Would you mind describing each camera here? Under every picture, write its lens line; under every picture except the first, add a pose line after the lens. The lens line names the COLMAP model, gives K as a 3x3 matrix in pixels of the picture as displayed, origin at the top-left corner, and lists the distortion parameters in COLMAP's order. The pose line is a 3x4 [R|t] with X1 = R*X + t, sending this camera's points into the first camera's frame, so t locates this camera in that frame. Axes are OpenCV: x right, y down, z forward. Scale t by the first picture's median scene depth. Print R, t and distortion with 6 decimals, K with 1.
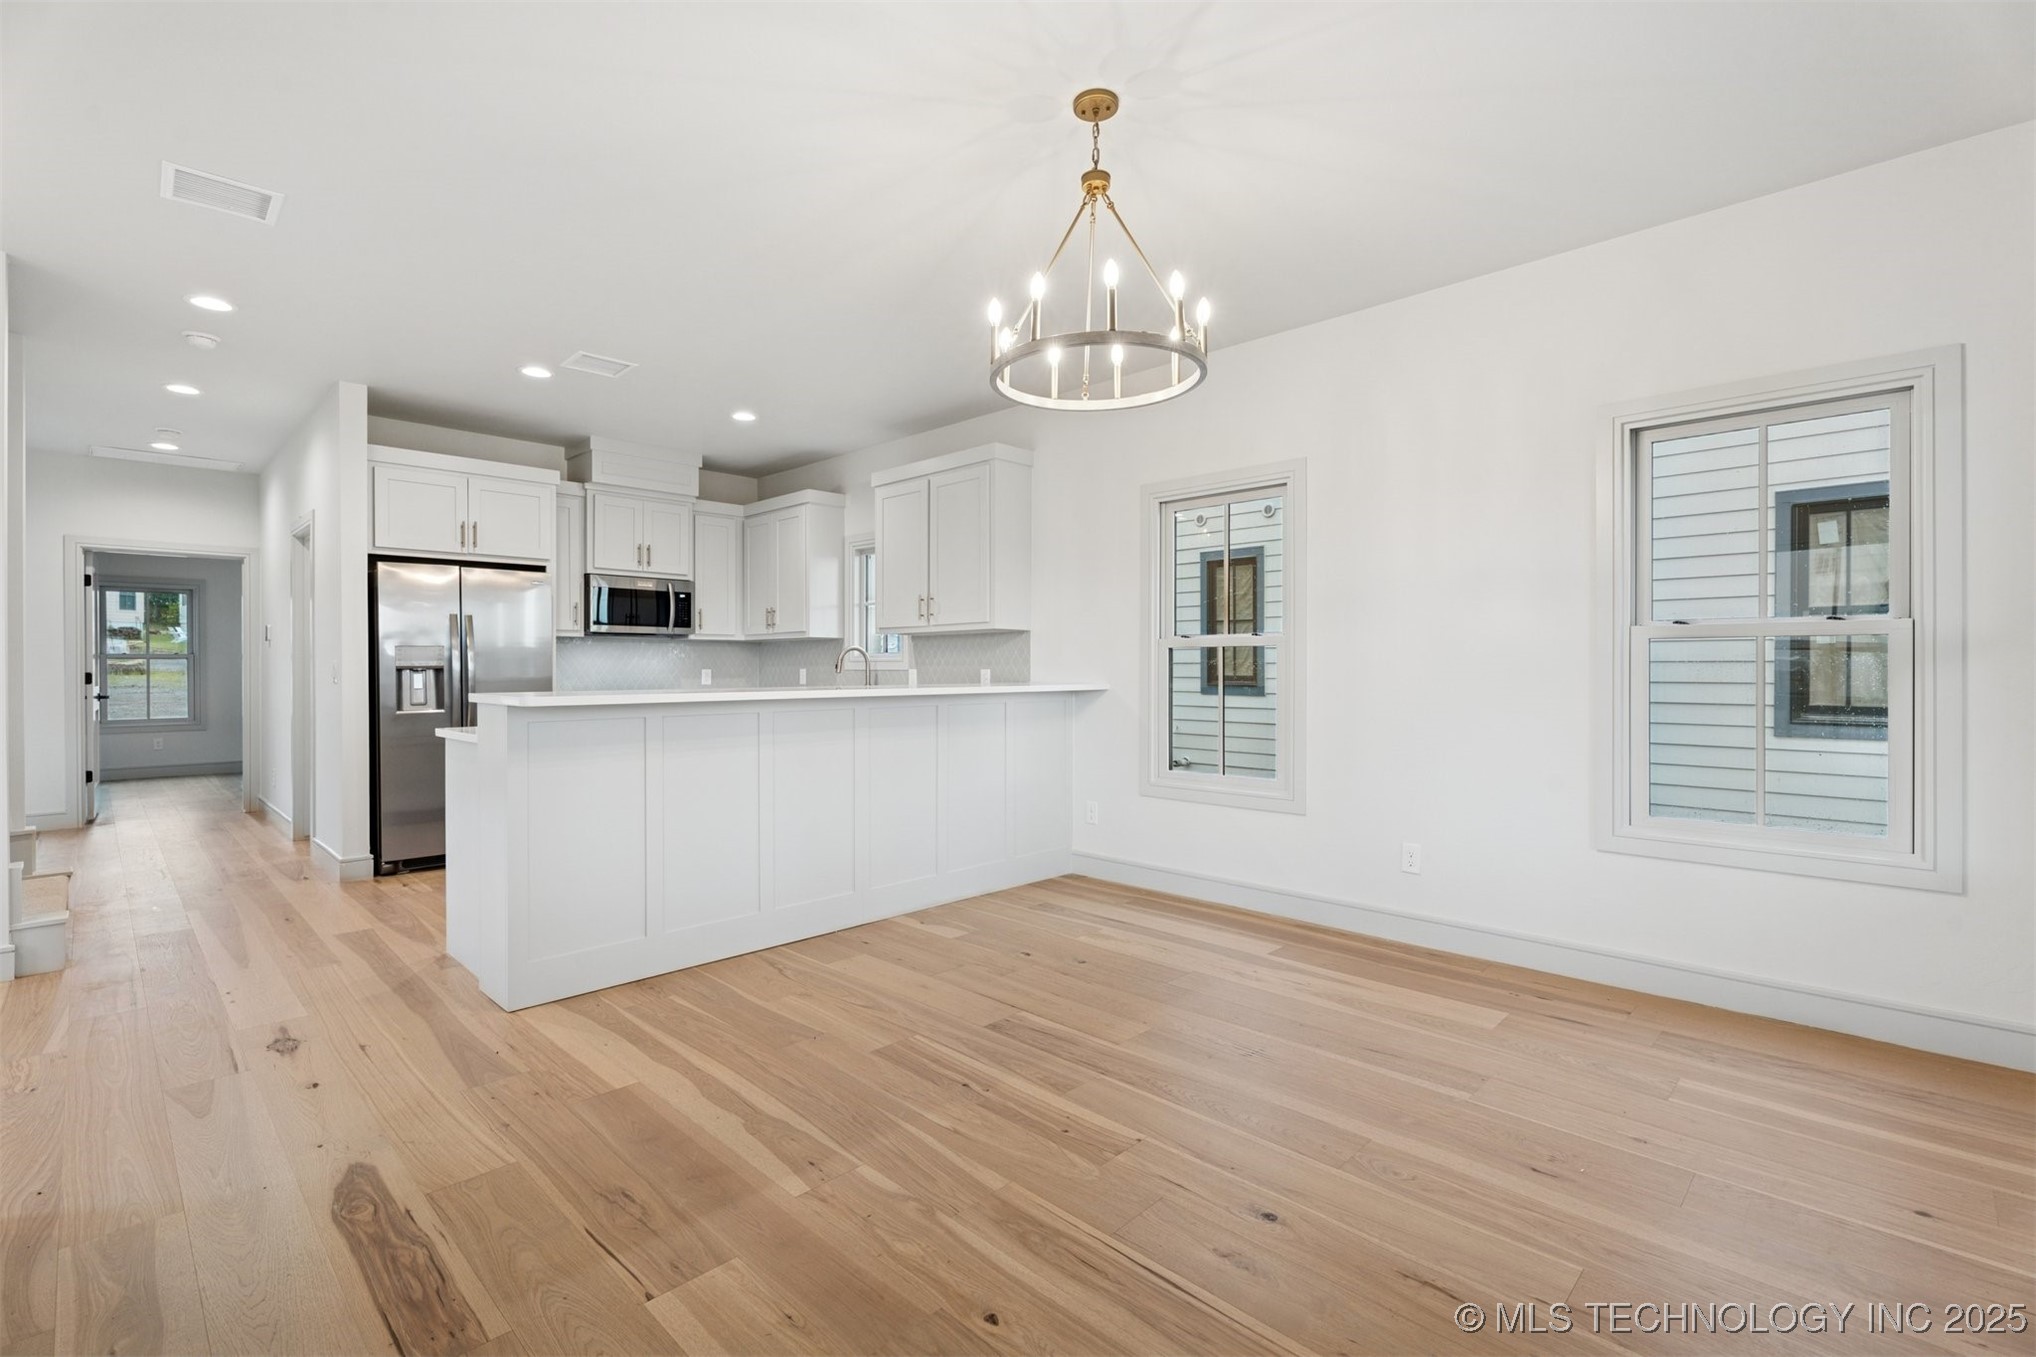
lens RADIAL K [[909.6, 0, 1010.8], [0, 909.6, 671.9], [0, 0, 1]] dist [0.002957, -0.000208]
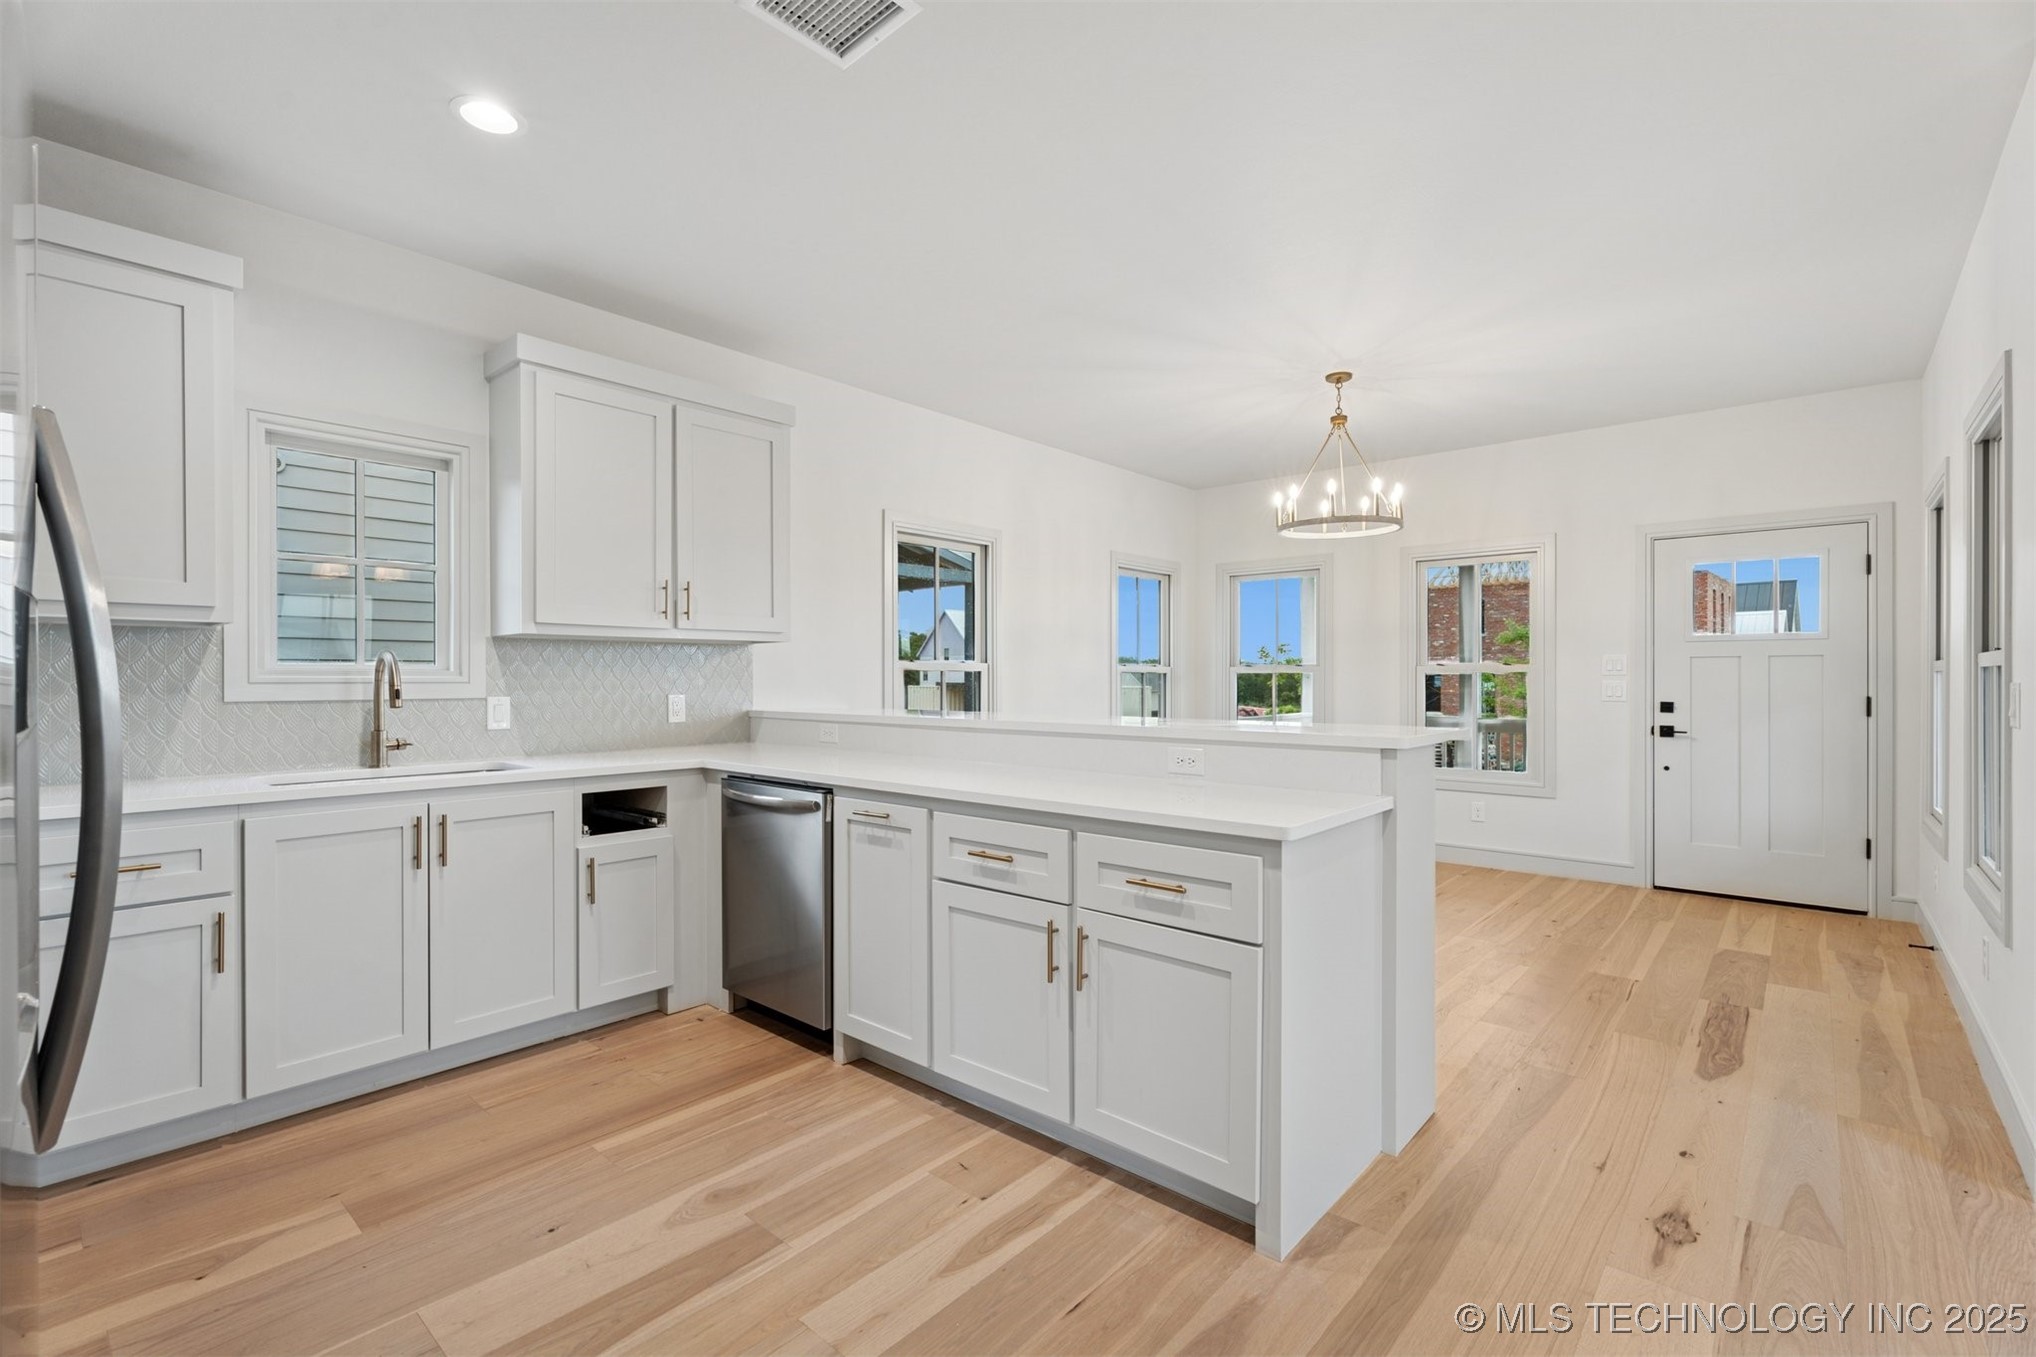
lens RADIAL K [[905.4, 0, 1015.9], [0, 905.4, 677.2], [0, 0, 1]] dist [0.002428, -0.000374]
pose [[-0.058097, 0.003145, 0.998306, -0.804381], [0.005865, 0.999979, -0.002809, -0.013579], [-0.998294, 0.005692, -0.058114, 0.845840]]
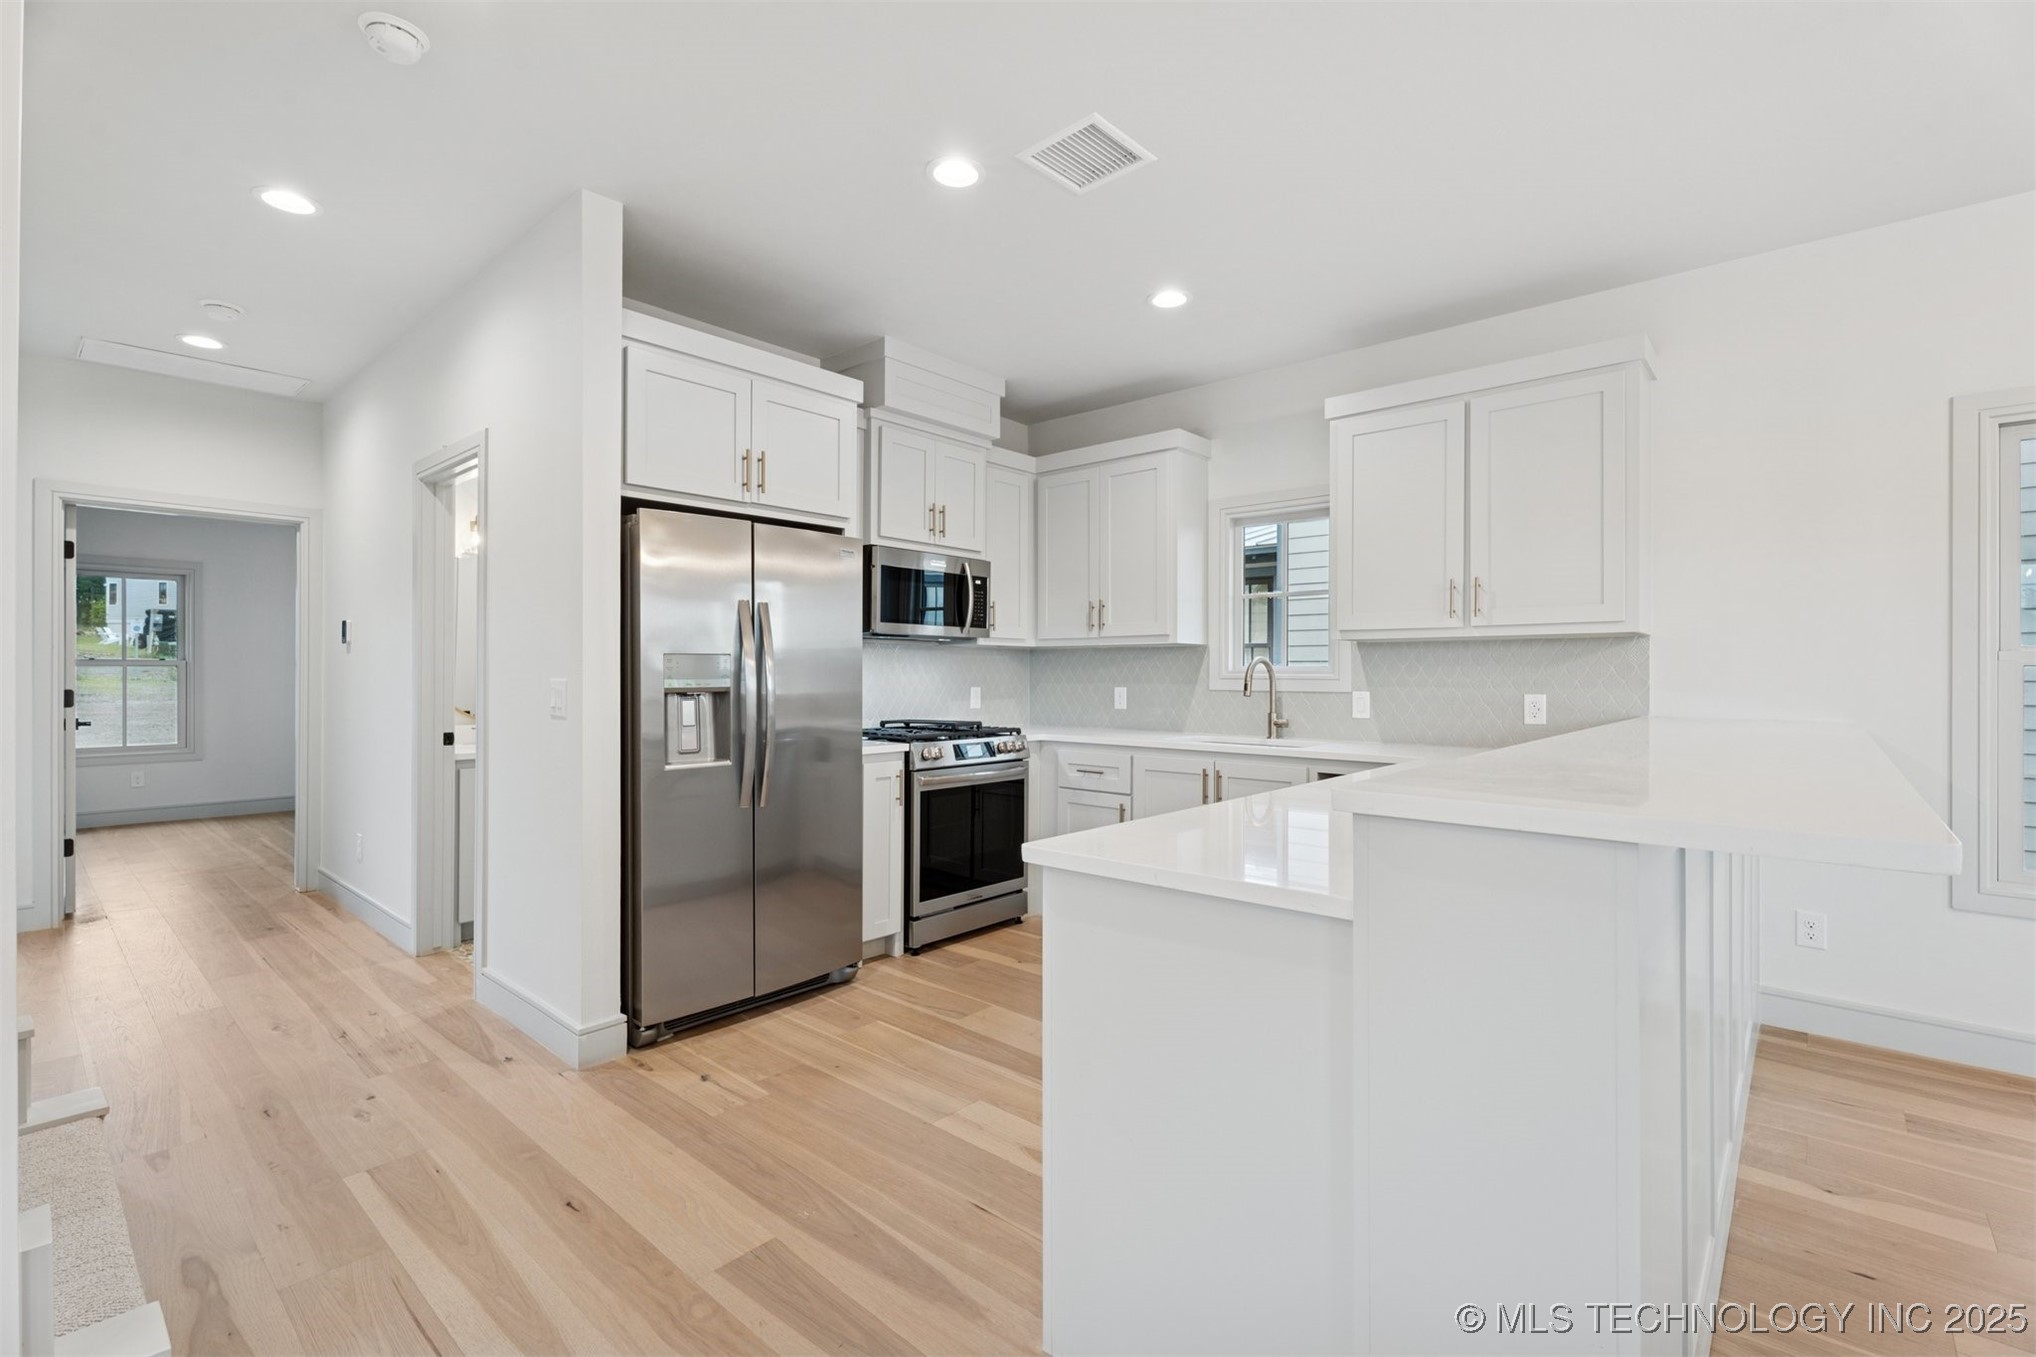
lens RADIAL K [[905.4, 0, 1015.9], [0, 905.4, 677.2], [0, 0, 1]] dist [0.002428, -0.000374]
pose [[0.998584, 0.004689, 0.052996, -0.473000], [-0.004606, 0.999988, -0.001673, -0.013353], [-0.053003, 0.001426, 0.998593, 0.402351]]
